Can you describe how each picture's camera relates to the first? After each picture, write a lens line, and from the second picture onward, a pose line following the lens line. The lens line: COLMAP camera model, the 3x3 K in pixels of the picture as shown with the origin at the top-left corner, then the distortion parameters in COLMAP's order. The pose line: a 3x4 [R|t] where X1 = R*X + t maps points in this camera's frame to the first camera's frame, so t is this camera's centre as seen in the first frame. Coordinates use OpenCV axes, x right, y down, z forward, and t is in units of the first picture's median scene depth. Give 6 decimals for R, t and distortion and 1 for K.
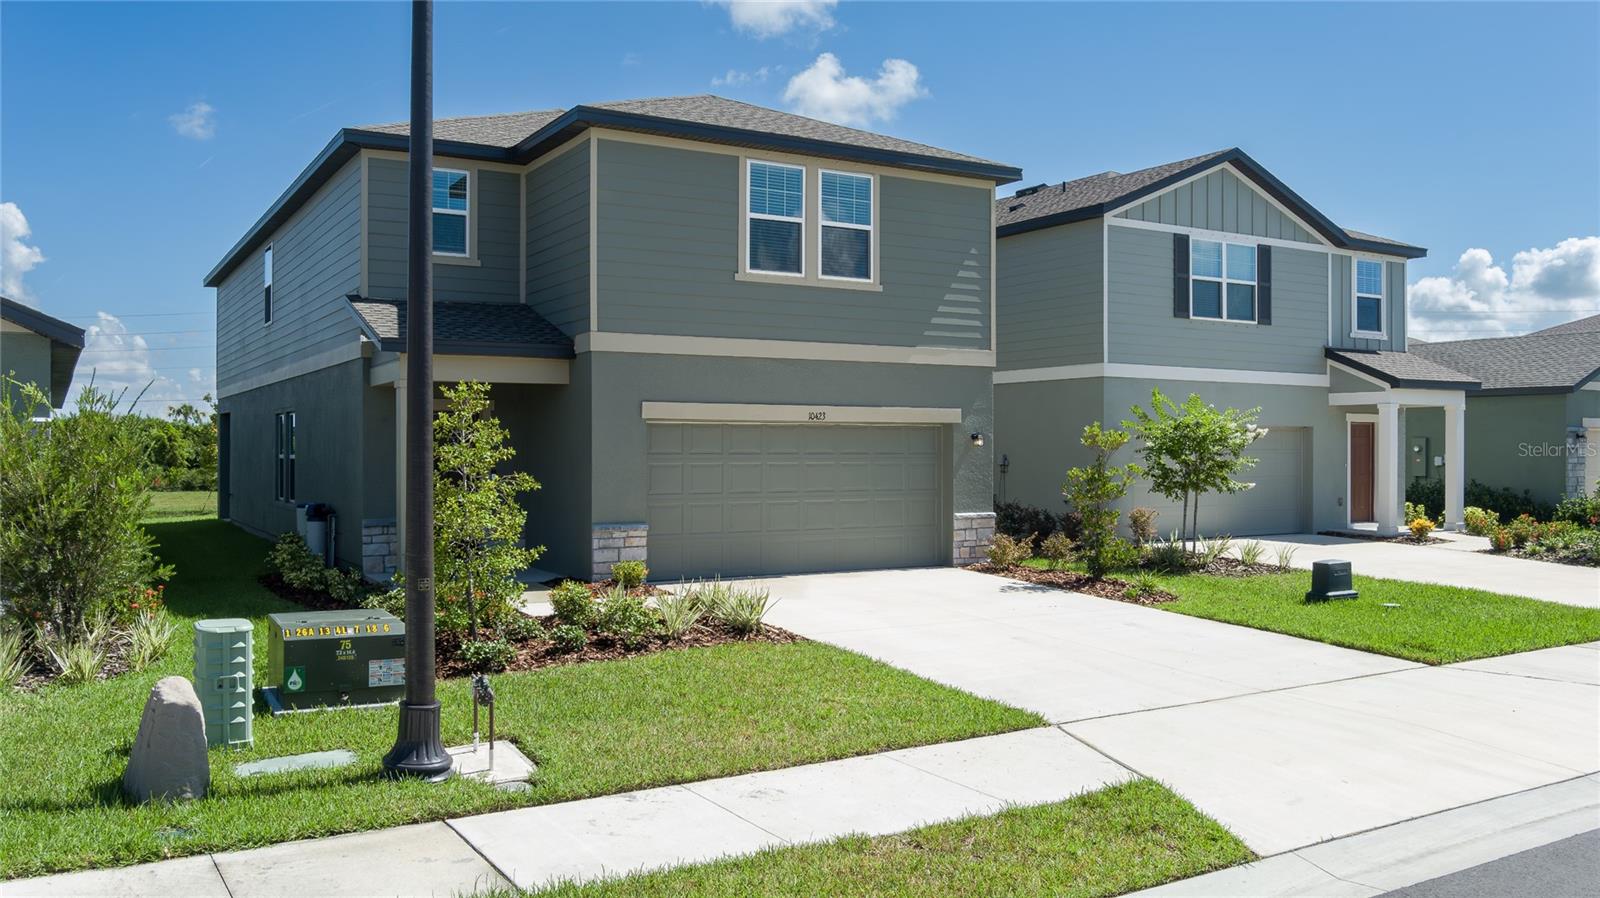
lens RADIAL K [[1293.8, 0, 800.0], [0, 1293.8, 449.0], [0, 0, 1]] dist [-0.037289, -0.001825]
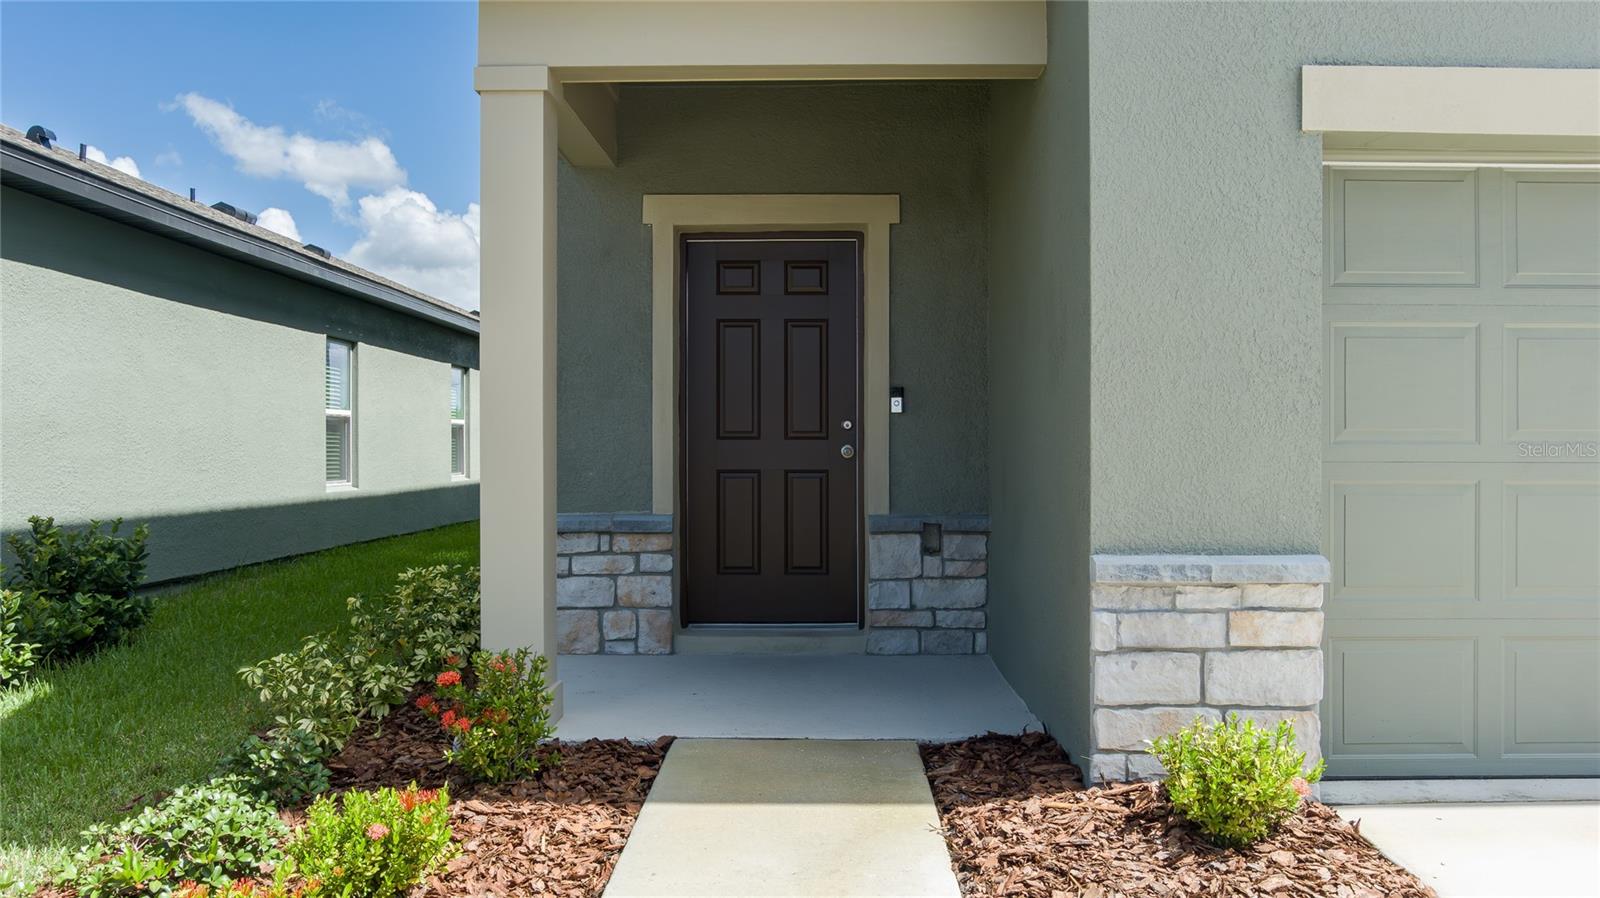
lens RADIAL K [[1293.8, 0, 800.0], [0, 1293.8, 449.0], [0, 0, 1]] dist [-0.037289, -0.001825]
pose [[0.856984, 0.000818, -0.515342, -0.072244], [-0.001558, 0.999998, -0.001004, 0.034794], [0.515340, 0.001664, 0.856984, 0.685468]]
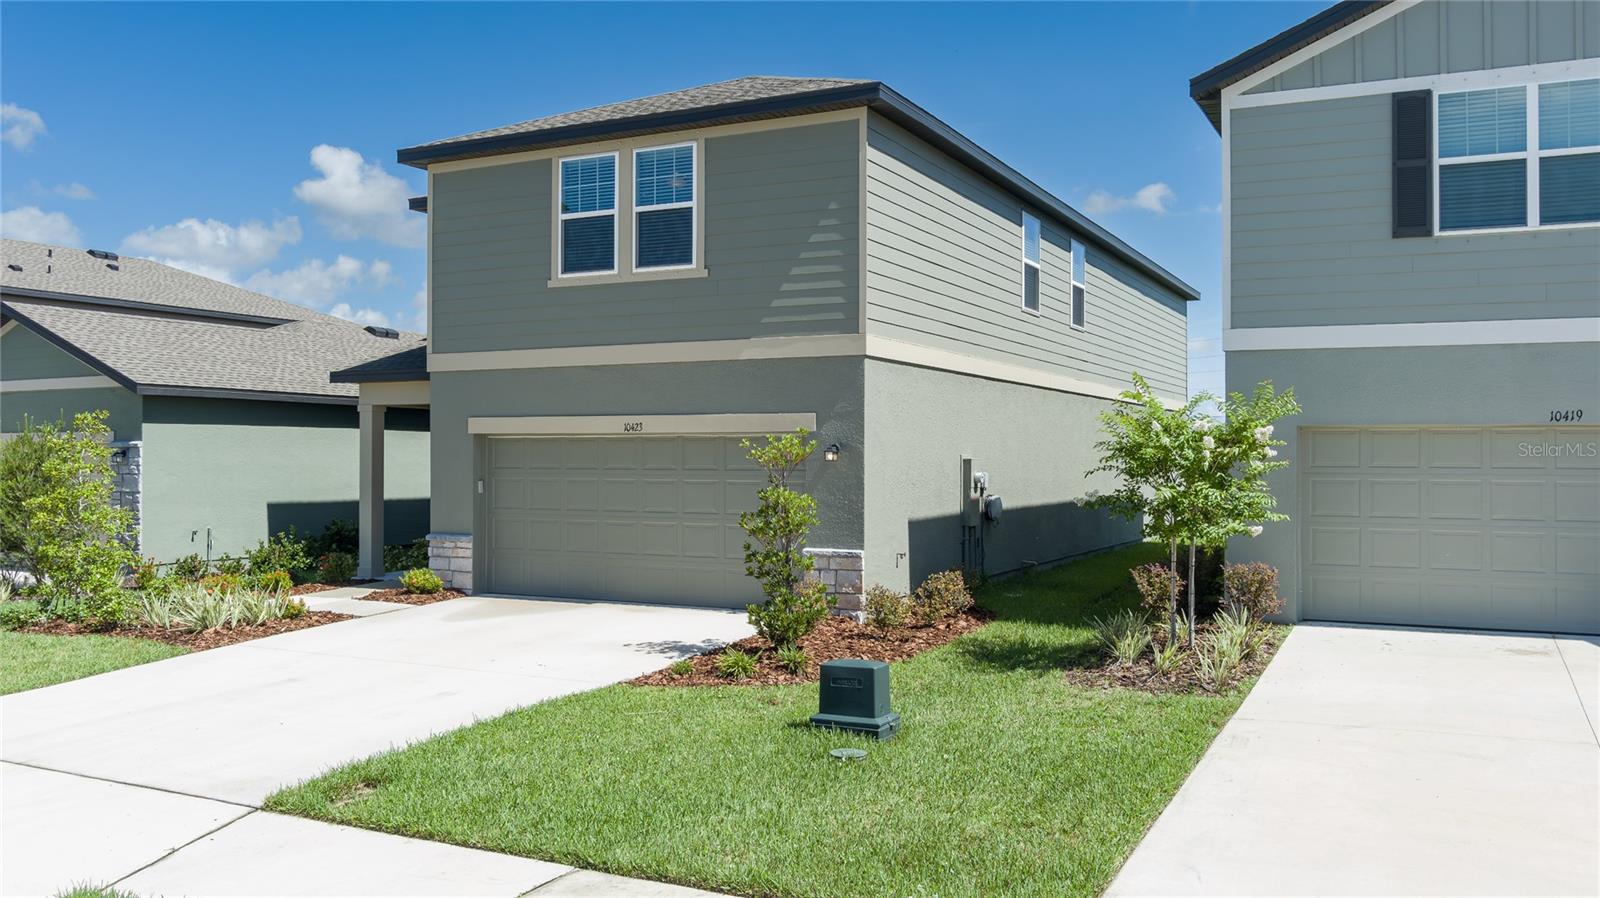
lens RADIAL K [[1293.8, 0, 800.0], [0, 1293.8, 449.0], [0, 0, 1]] dist [-0.037289, -0.001825]
pose [[0.542517, -0.005820, -0.840025, 0.822959], [-0.003417, 0.999952, -0.009135, -0.002713], [0.840038, 0.007826, 0.542471, 0.614801]]
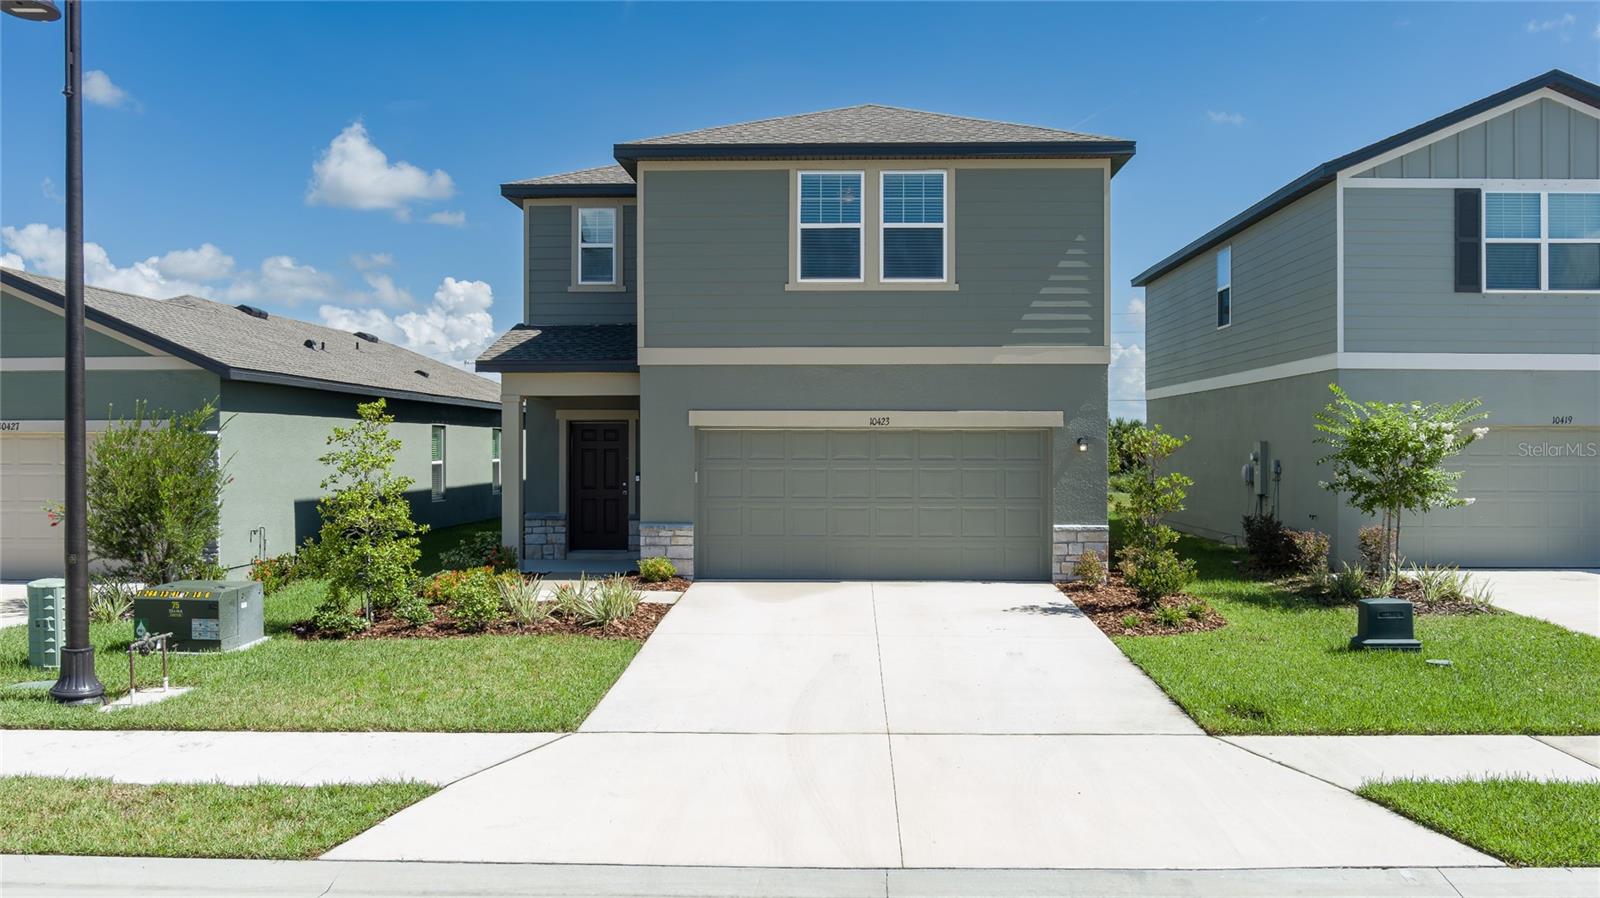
lens RADIAL K [[1293.8, 0, 800.0], [0, 1293.8, 449.0], [0, 0, 1]] dist [-0.037289, -0.001825]
pose [[0.842203, 0.001785, -0.539158, 0.495317], [-0.001513, 0.999998, 0.000947, -0.005300], [0.539159, 0.000018, 0.842204, 0.134974]]
